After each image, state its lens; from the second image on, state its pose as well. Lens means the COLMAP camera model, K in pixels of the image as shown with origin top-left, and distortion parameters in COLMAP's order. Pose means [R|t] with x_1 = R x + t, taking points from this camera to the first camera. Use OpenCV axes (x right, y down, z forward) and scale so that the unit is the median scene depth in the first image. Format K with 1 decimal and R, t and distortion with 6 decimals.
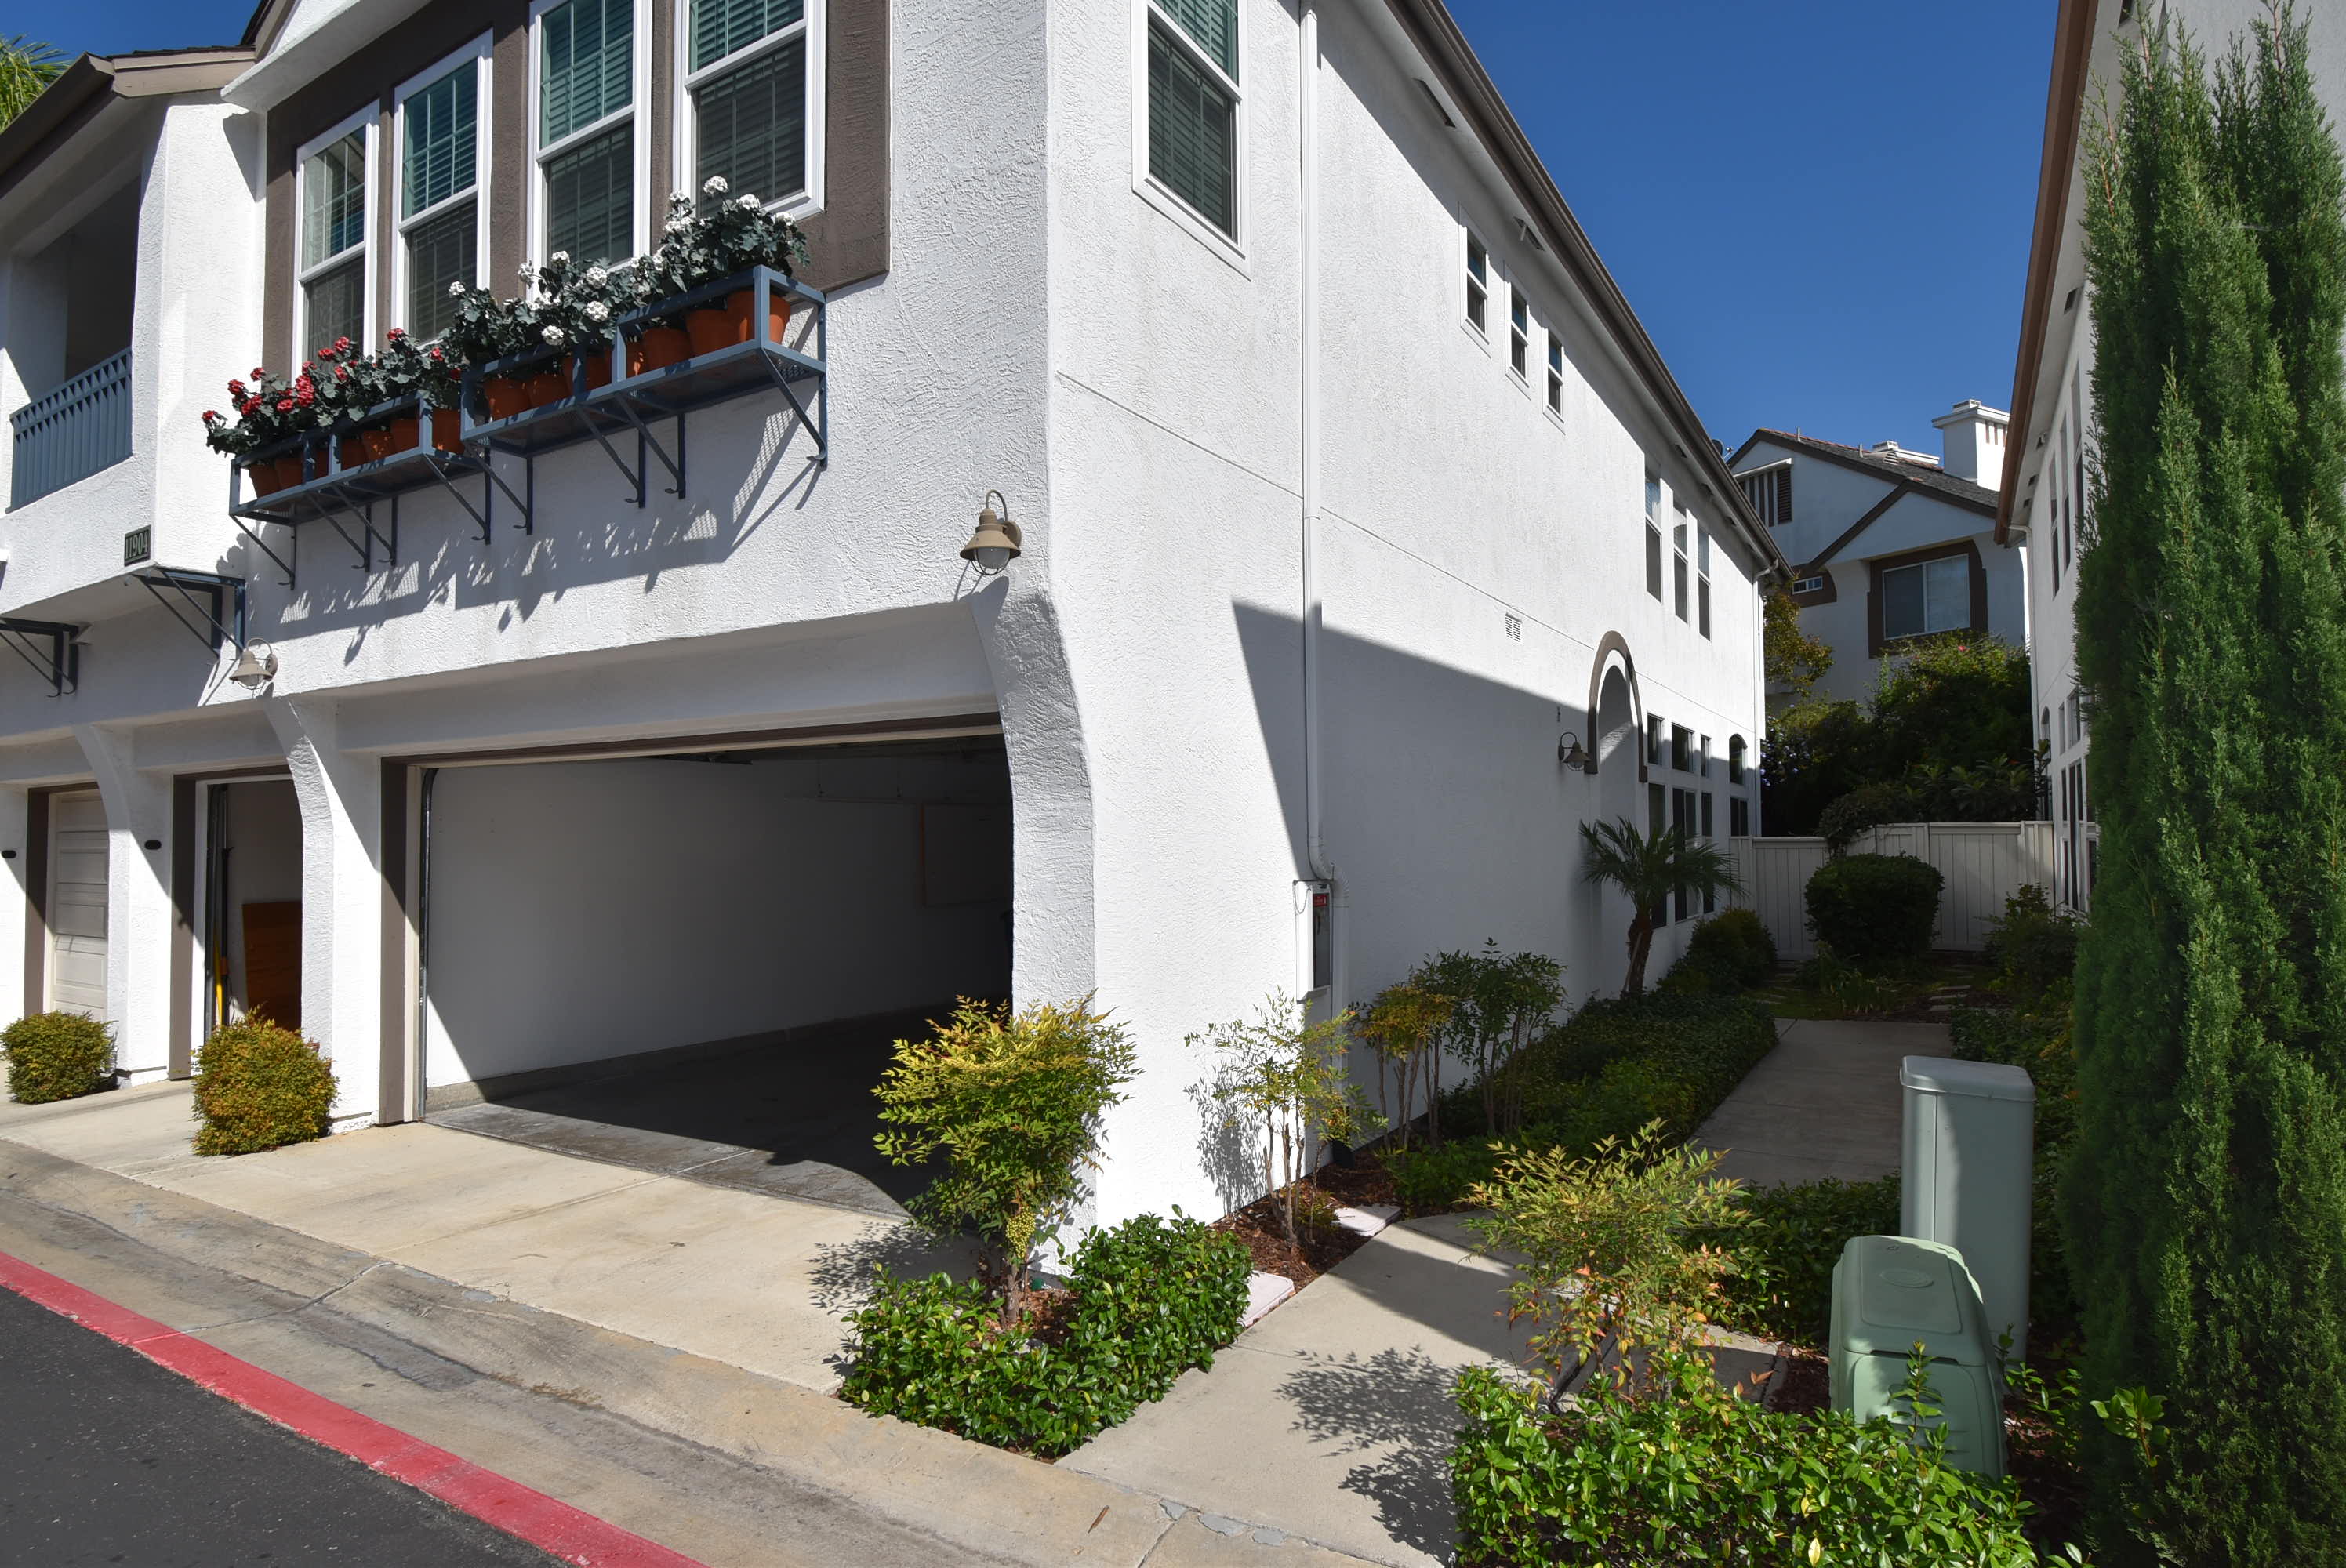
lens RADIAL K [[1261.1, 0, 1173.0], [0, 1261.1, 784.0], [0, 0, 1]] dist [0.002415, 0.000191]
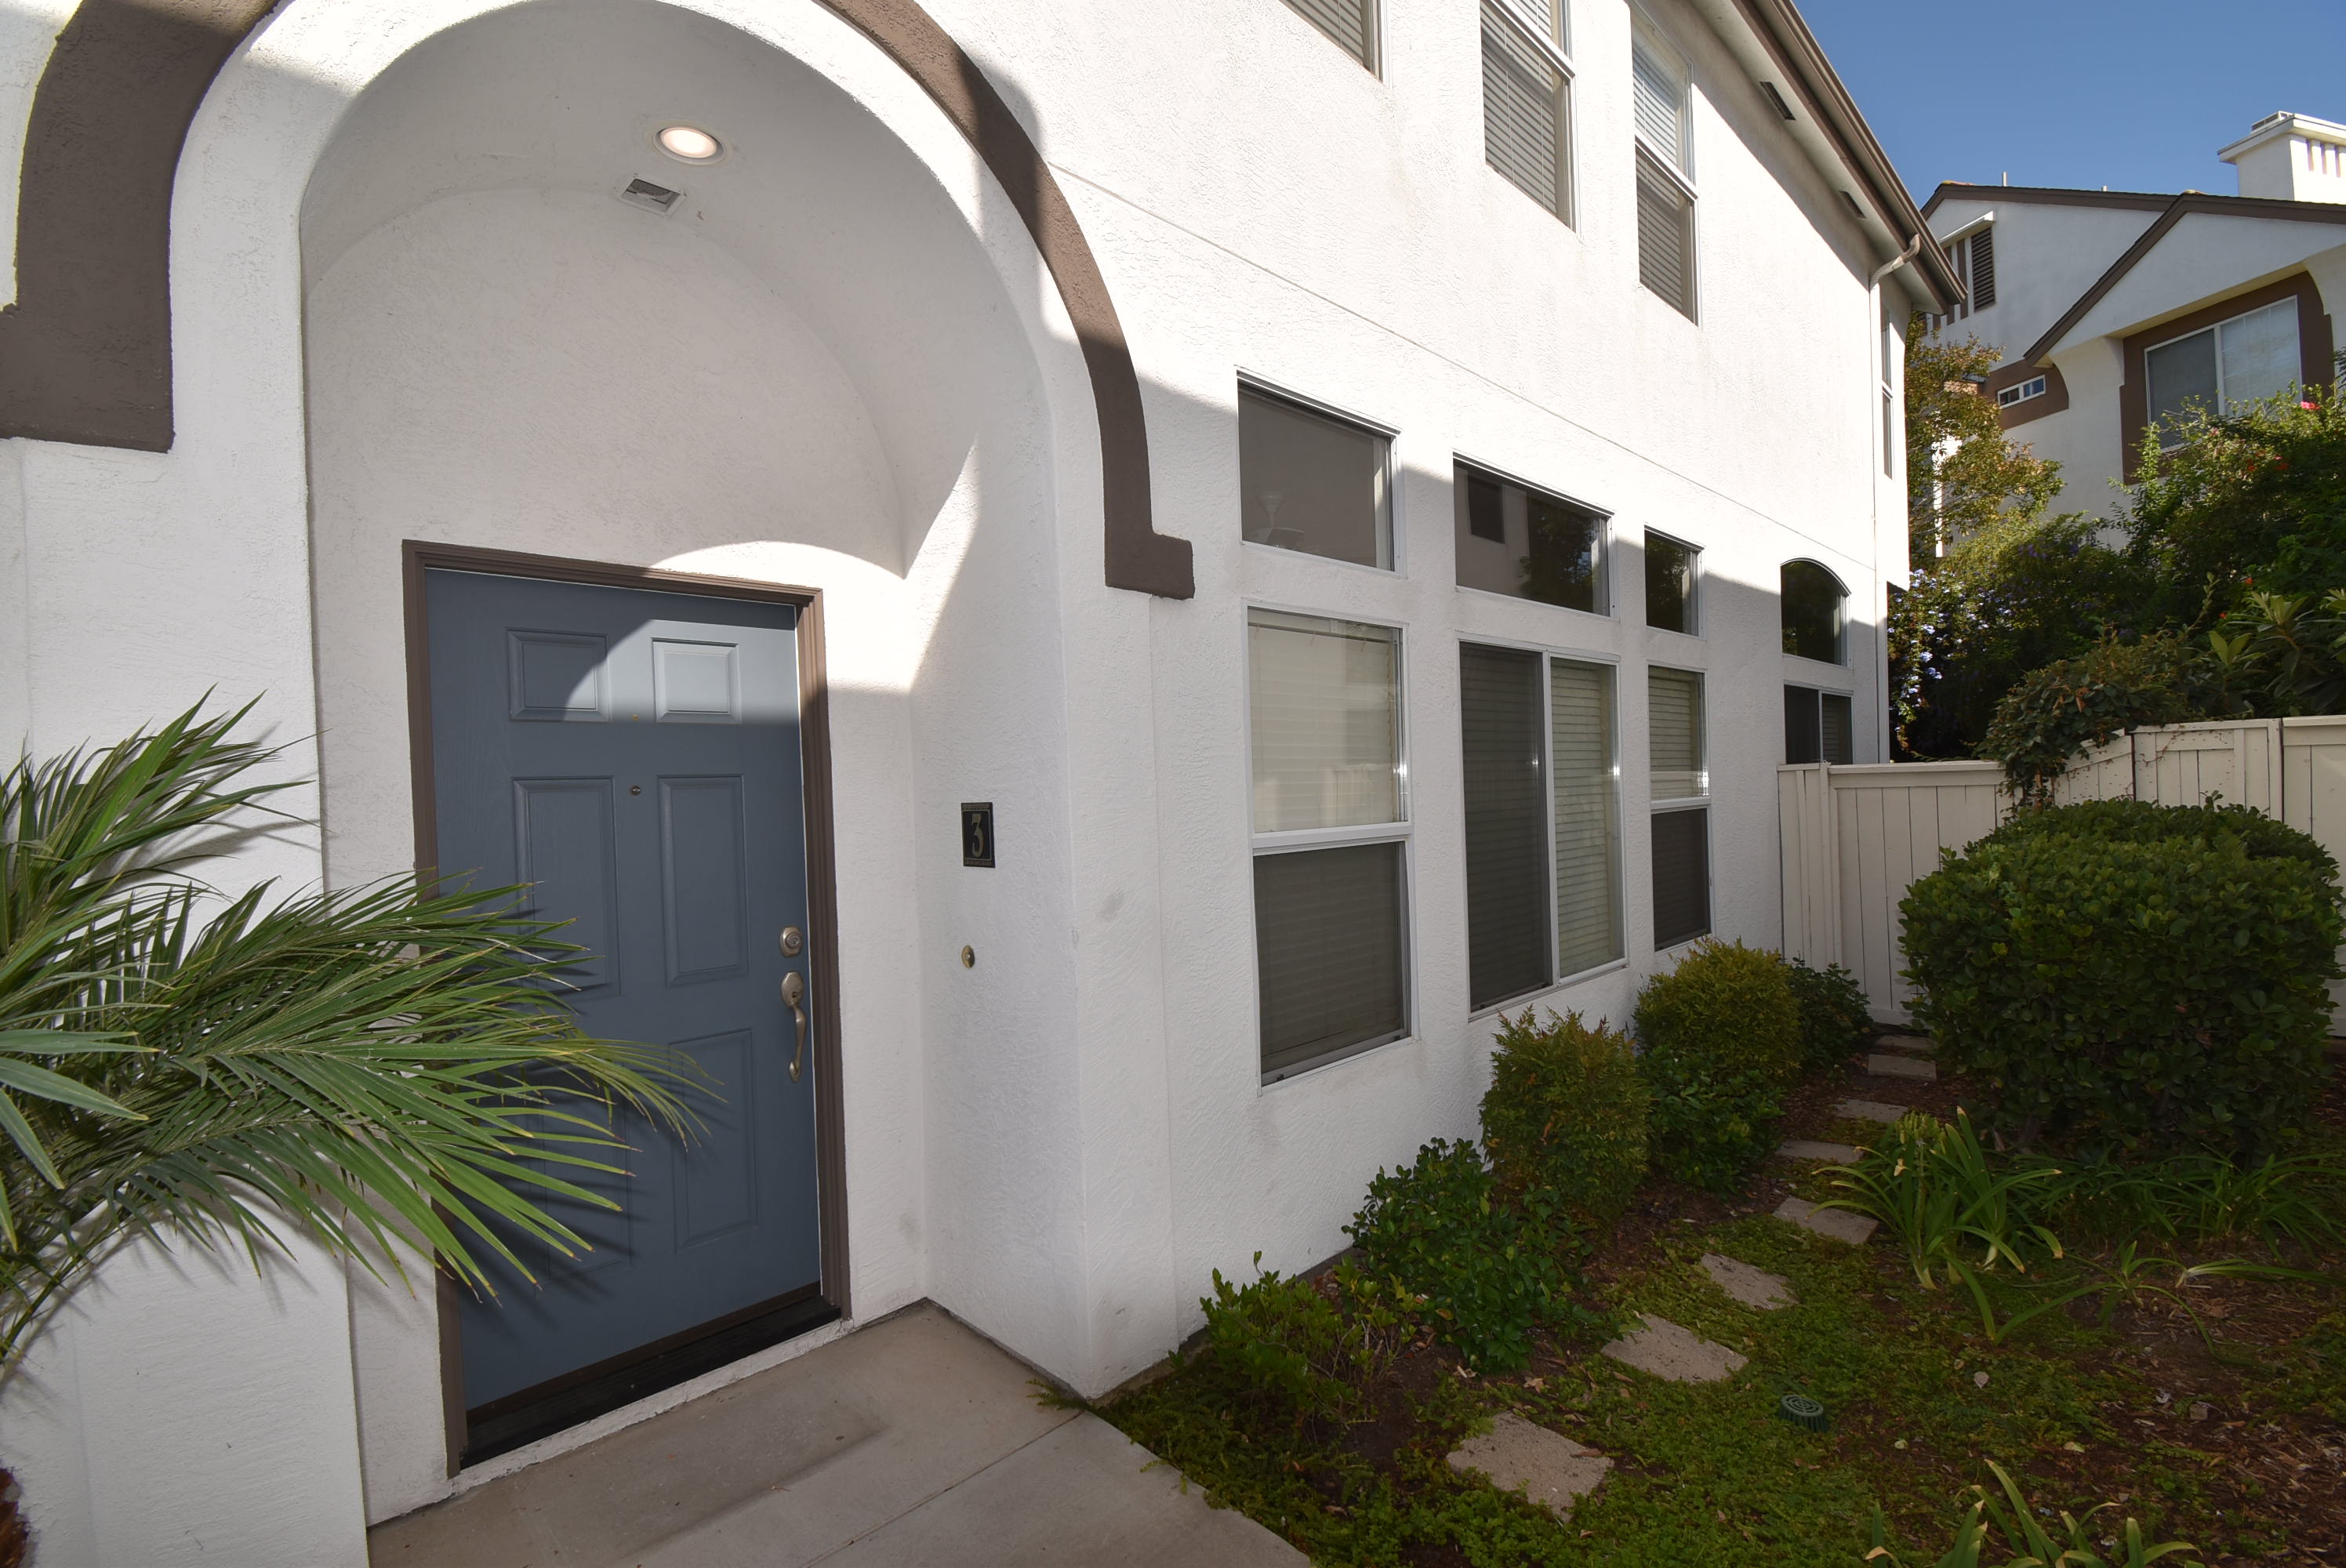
lens RADIAL K [[1116.3, 0, 1173.0], [0, 1116.3, 784.0], [0, 0, 1]] dist [-0.001005, -0.012110]
pose [[0.977499, -0.027838, -0.209095, 0.275396], [0.036700, 0.998580, 0.038621, 0.021406], [0.207722, -0.045426, 0.977132, 0.491118]]
